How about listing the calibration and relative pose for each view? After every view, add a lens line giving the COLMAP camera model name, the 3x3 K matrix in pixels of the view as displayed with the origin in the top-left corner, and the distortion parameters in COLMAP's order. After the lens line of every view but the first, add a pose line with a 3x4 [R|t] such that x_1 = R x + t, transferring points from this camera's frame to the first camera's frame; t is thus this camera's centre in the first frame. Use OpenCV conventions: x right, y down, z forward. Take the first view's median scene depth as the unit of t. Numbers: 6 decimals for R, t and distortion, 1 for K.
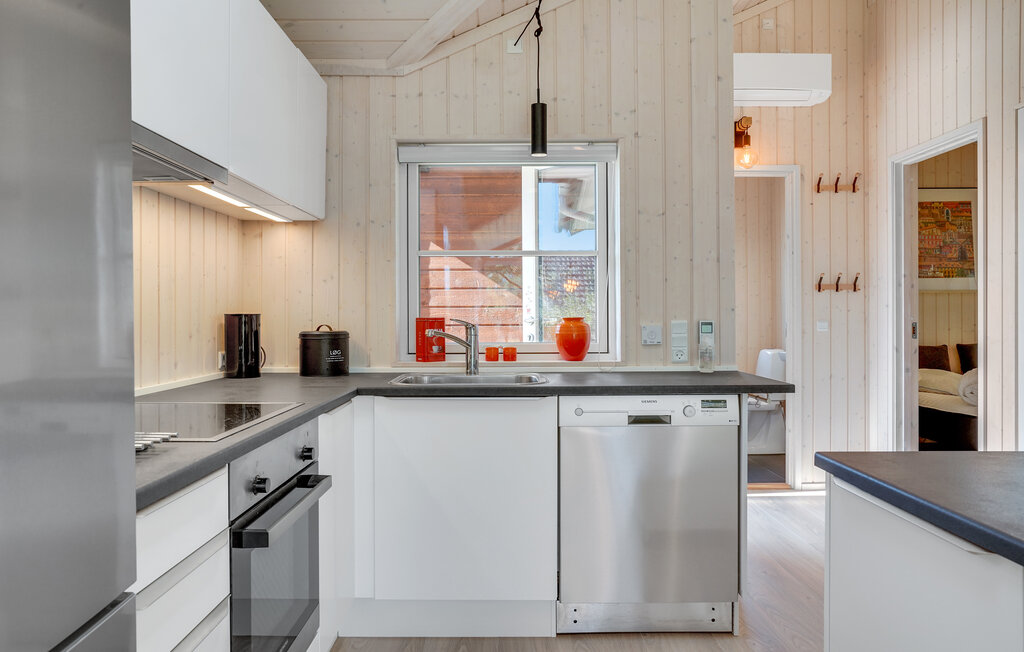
lens RADIAL K [[722.8, 0, 513.9], [0, 722.8, 324.0], [0, 0, 1]] dist [-0.040656, 0.008112]
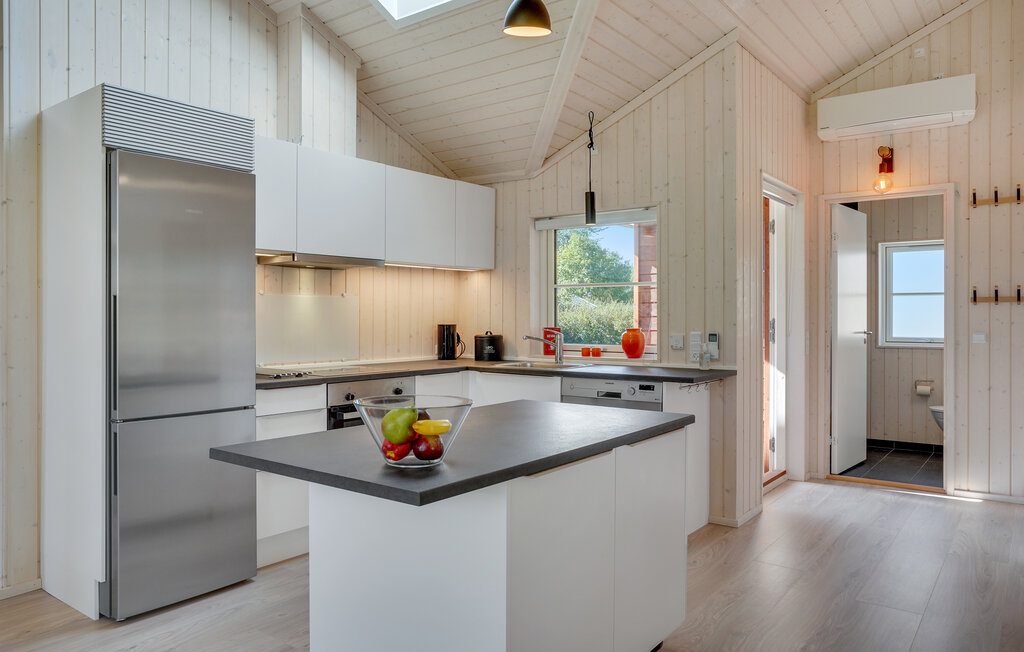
lens RADIAL K [[722.8, 0, 504.4], [0, 722.8, 322.1], [0, 0, 1]] dist [-0.040656, 0.008112]
pose [[0.792292, 0.008825, -0.610078, 0.784508], [-0.009201, 0.999955, 0.002515, -0.024104], [0.610073, 0.003621, 0.792337, -0.325526]]
